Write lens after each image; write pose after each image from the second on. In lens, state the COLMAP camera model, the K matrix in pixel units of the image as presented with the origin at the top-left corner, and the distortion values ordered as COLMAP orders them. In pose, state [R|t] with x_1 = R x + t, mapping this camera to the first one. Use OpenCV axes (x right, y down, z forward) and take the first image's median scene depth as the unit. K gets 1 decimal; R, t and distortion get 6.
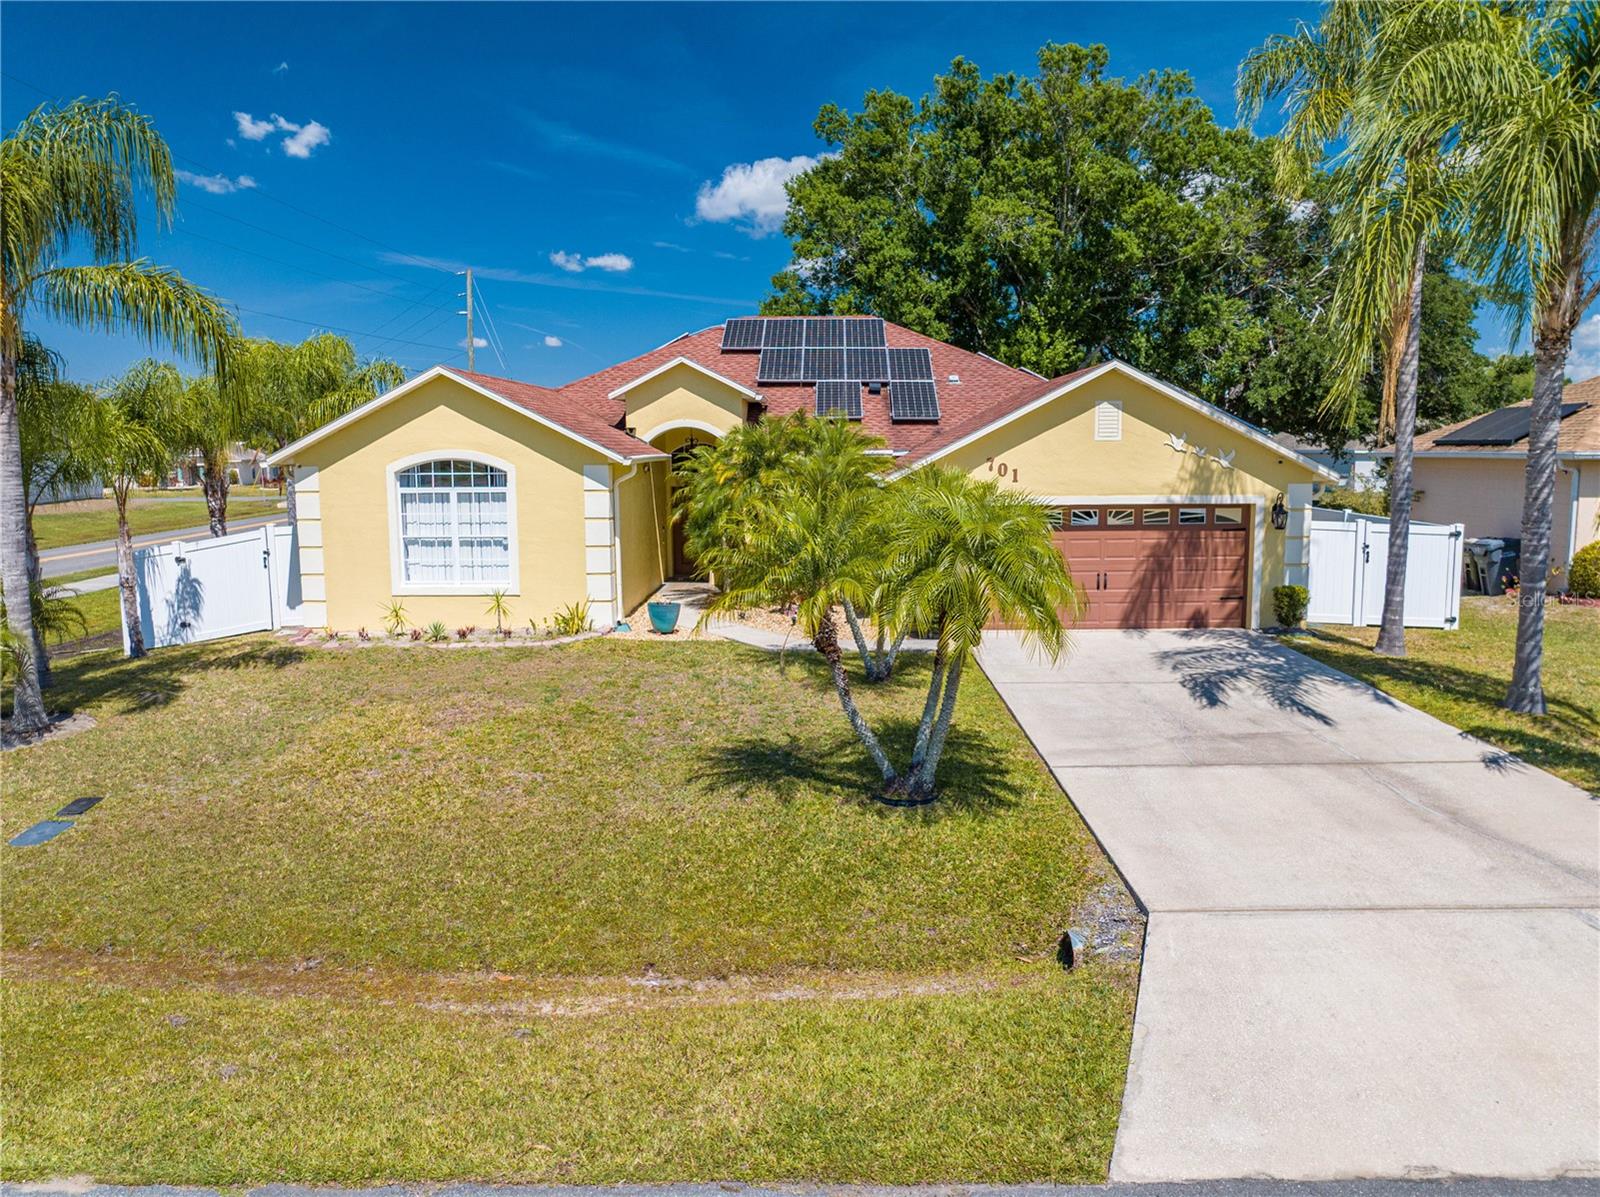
lens RADIAL K [[1142.3, 0, 804.3], [0, 1142.3, 603.1], [0, 0, 1]] dist [-0.037434, -0.004742]
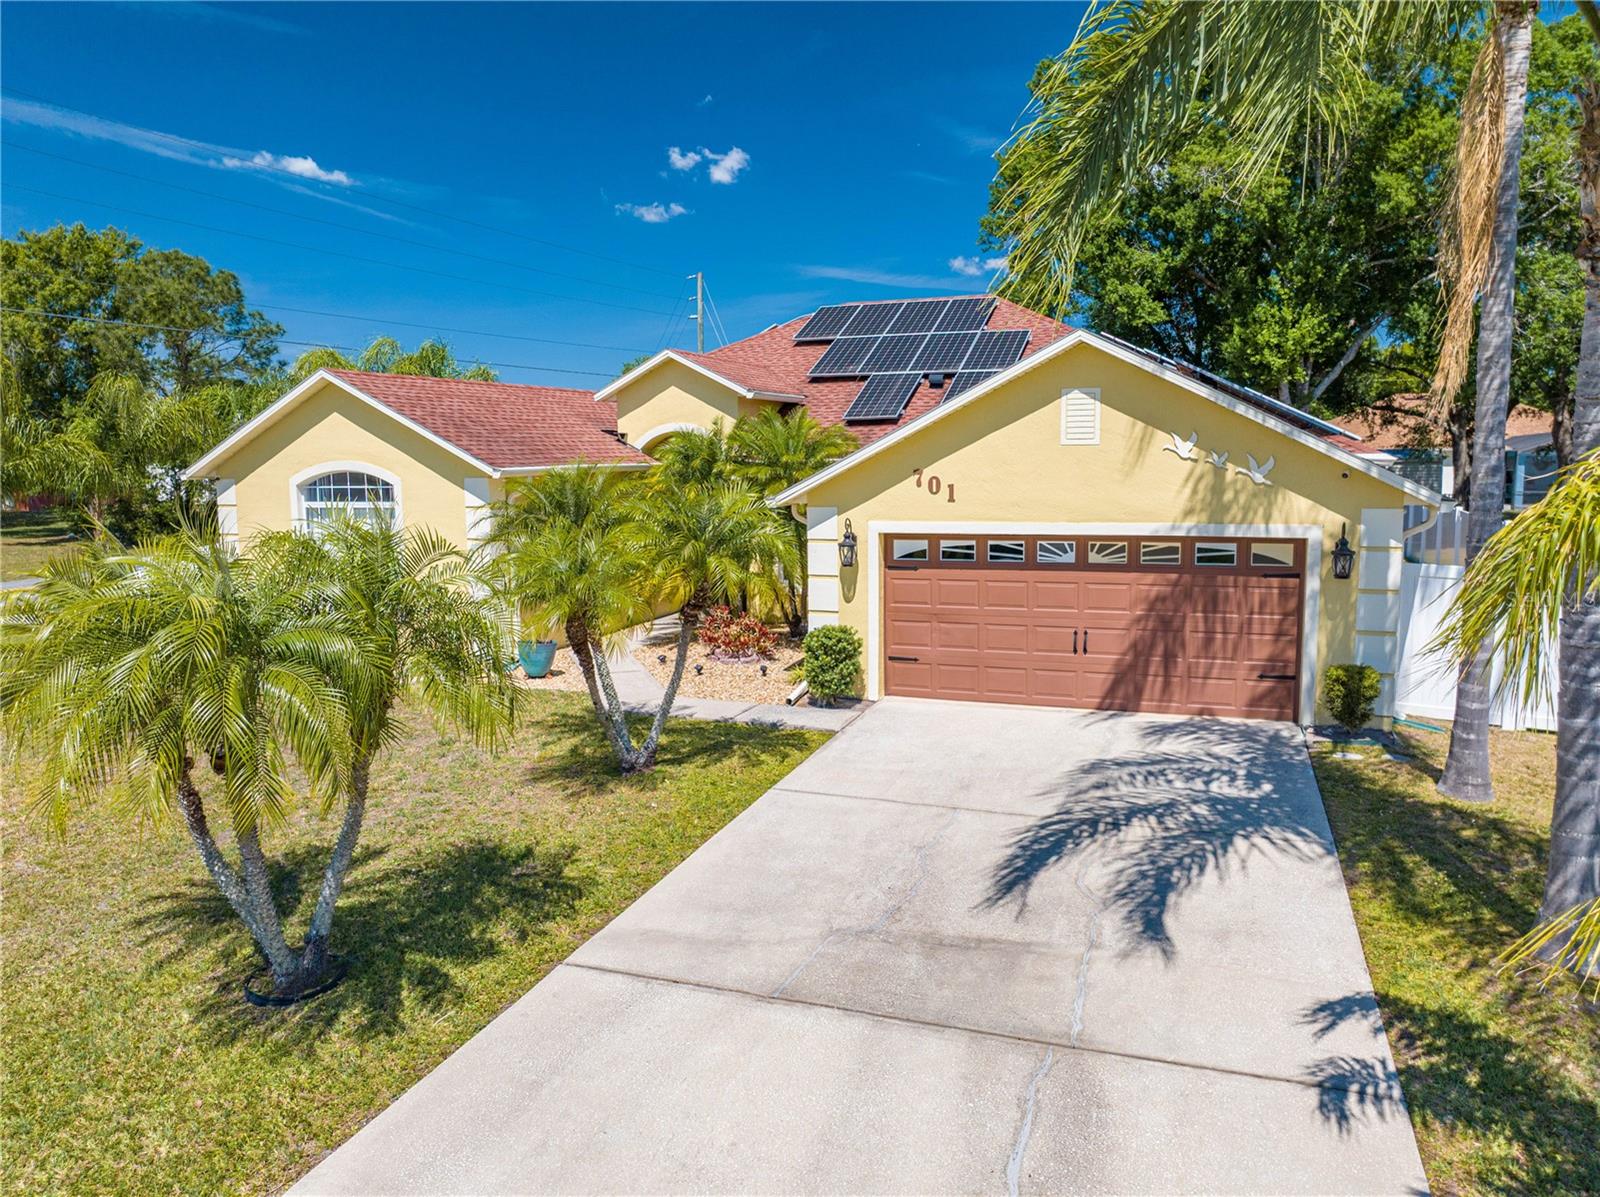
lens RADIAL K [[1132.2, 0, 789.7], [0, 1132.2, 598.6], [0, 0, 1]] dist [-0.037722, -0.004922]
pose [[0.937002, 0.039352, -0.347102, 0.337711], [-0.040619, 0.999168, 0.003627, -0.041791], [0.346956, 0.010700, 0.937821, 0.276949]]
